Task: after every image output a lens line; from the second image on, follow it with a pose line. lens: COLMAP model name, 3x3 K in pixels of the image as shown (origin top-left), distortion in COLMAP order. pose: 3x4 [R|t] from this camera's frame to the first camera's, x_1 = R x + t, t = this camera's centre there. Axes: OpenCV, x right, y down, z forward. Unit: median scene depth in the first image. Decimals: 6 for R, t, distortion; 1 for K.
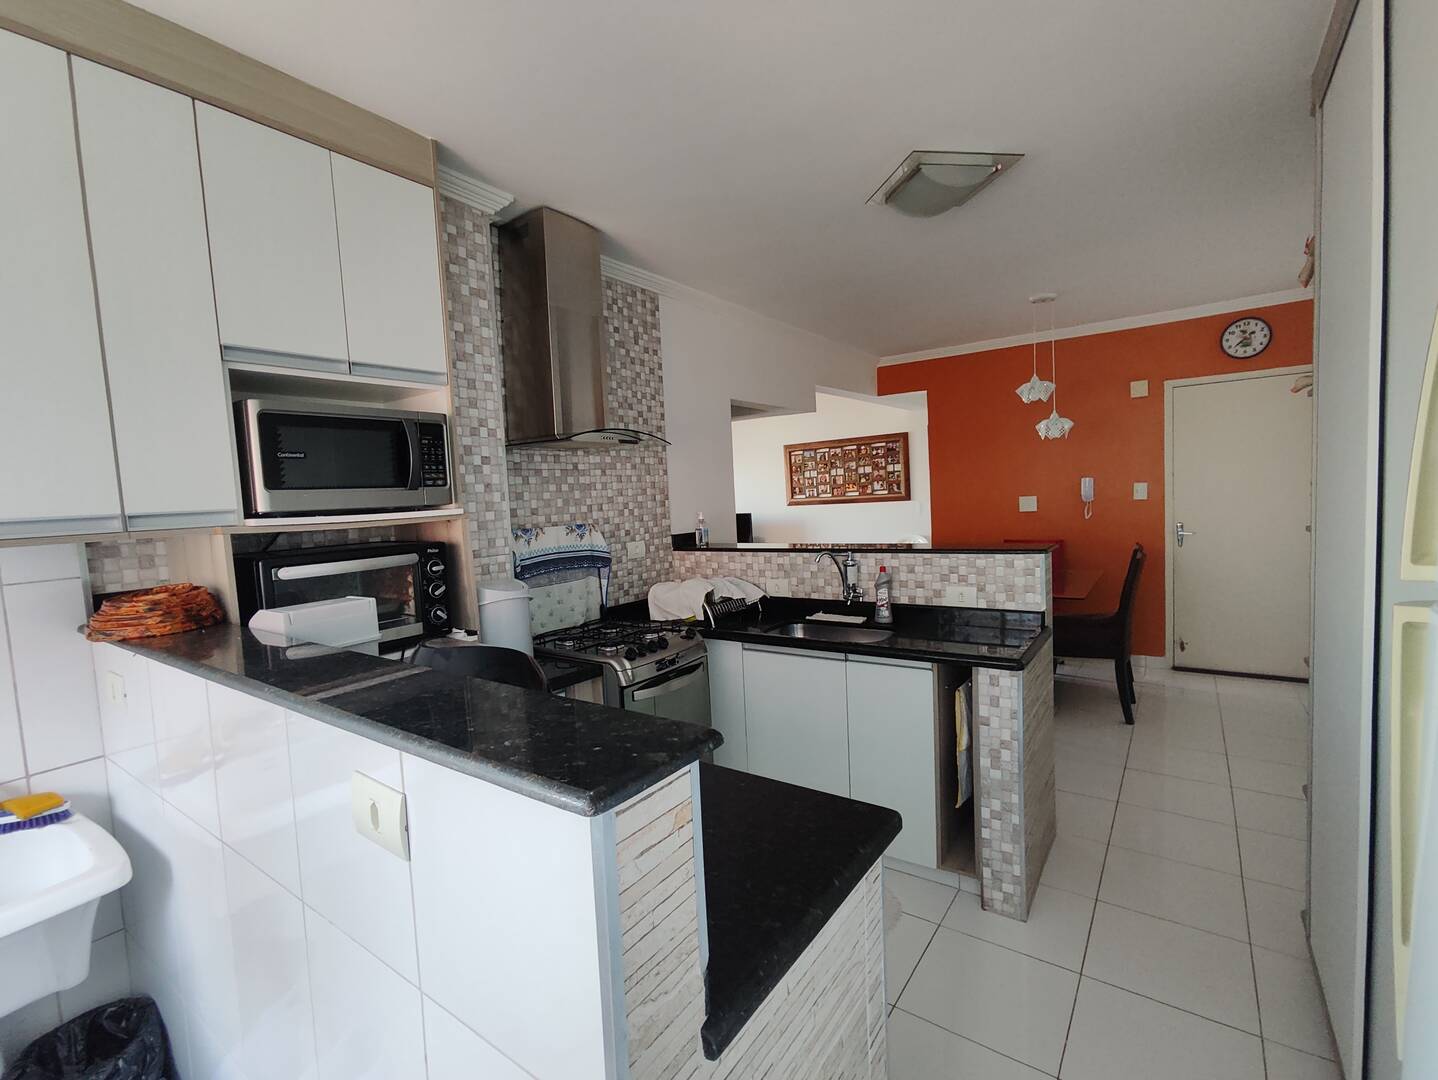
lens RADIAL K [[658.3, 0, 717.2], [0, 658.3, 540.2], [0, 0, 1]] dist [0.001957, -0.001816]
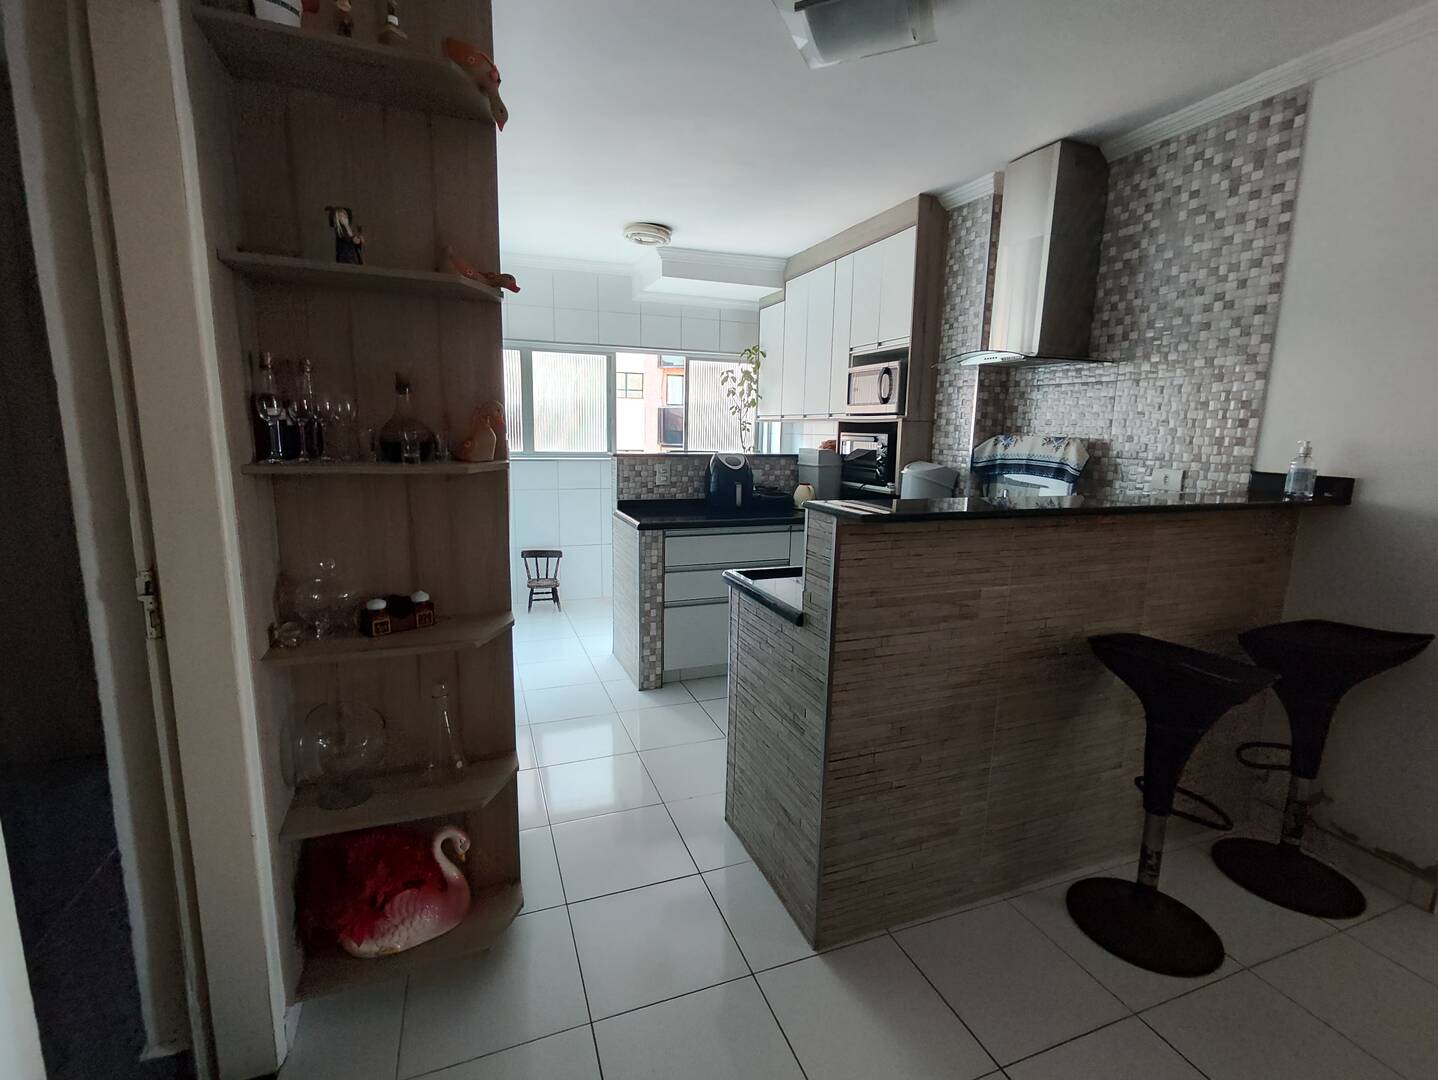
lens RADIAL K [[658.3, 0, 719.8], [0, 658.3, 536.8], [0, 0, 1]] dist [0.001957, -0.001816]
pose [[-0.561991, 0.170660, -0.809346, 0.804971], [-0.054754, 0.968662, 0.242274, -0.078801], [0.825329, 0.180471, -0.535035, 0.956679]]
